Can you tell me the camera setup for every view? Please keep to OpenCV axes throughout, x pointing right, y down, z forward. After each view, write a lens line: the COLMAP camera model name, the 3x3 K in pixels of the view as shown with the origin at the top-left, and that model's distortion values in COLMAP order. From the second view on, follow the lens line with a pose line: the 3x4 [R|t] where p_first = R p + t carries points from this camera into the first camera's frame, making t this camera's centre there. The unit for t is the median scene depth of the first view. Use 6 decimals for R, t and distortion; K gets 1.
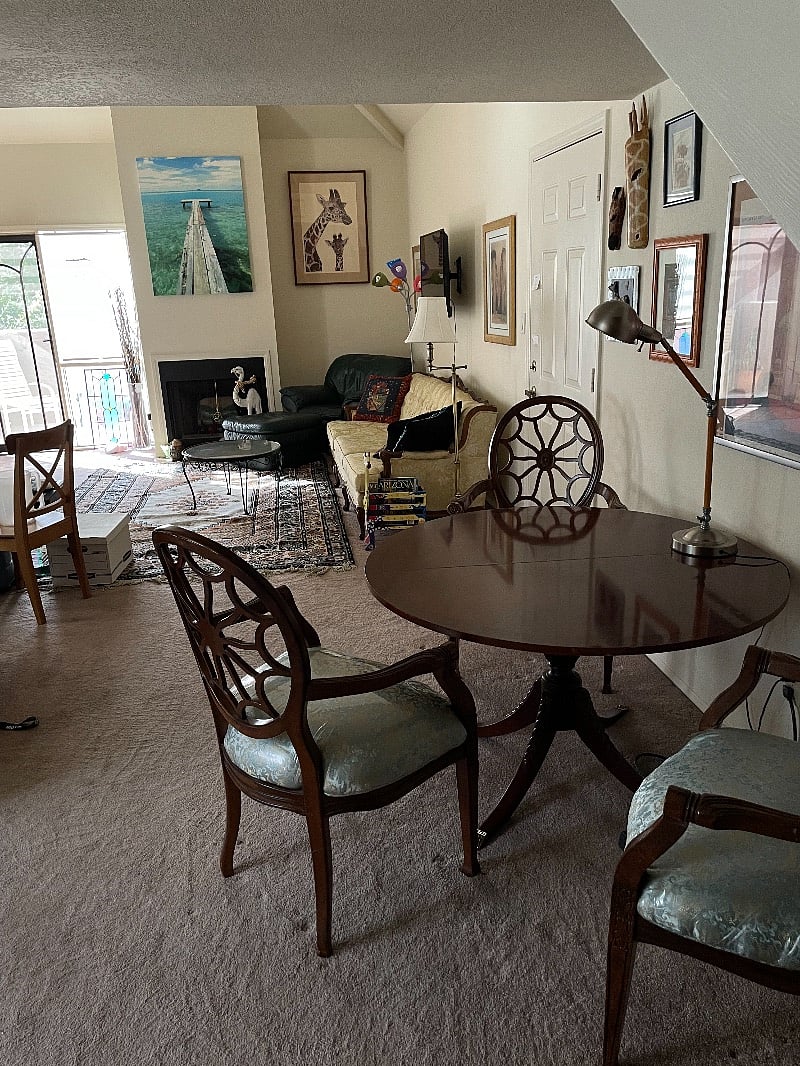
lens RADIAL K [[785.9, 0, 400.0], [0, 785.9, 533.0], [0, 0, 1]] dist [0.048582, -0.003445]
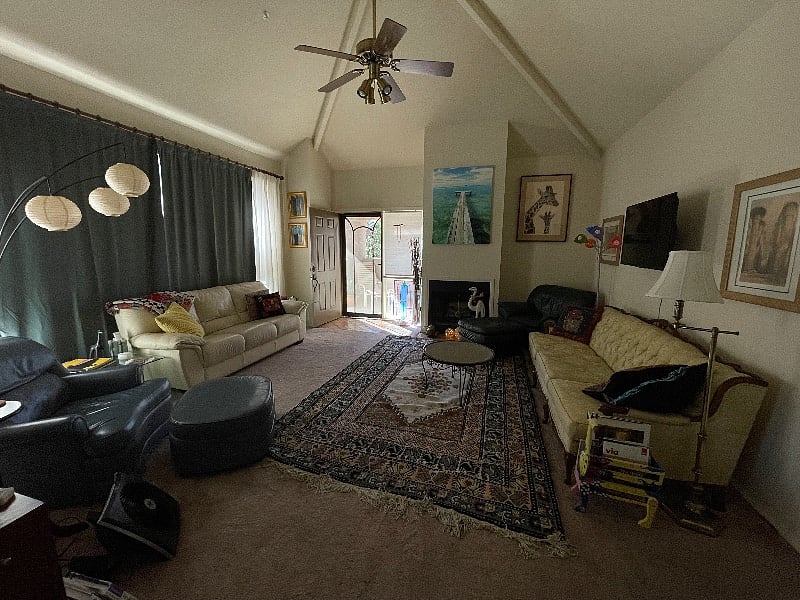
lens RADIAL K [[314.9, 0, 400.0], [0, 314.9, 300.0], [0, 0, 1]] dist [-0.000100, -0.000180]
pose [[0.901147, 0.114117, -0.418225, -0.067677], [-0.166512, 0.981843, -0.090876, -0.101180], [0.400261, 0.151532, 0.903786, 0.356698]]
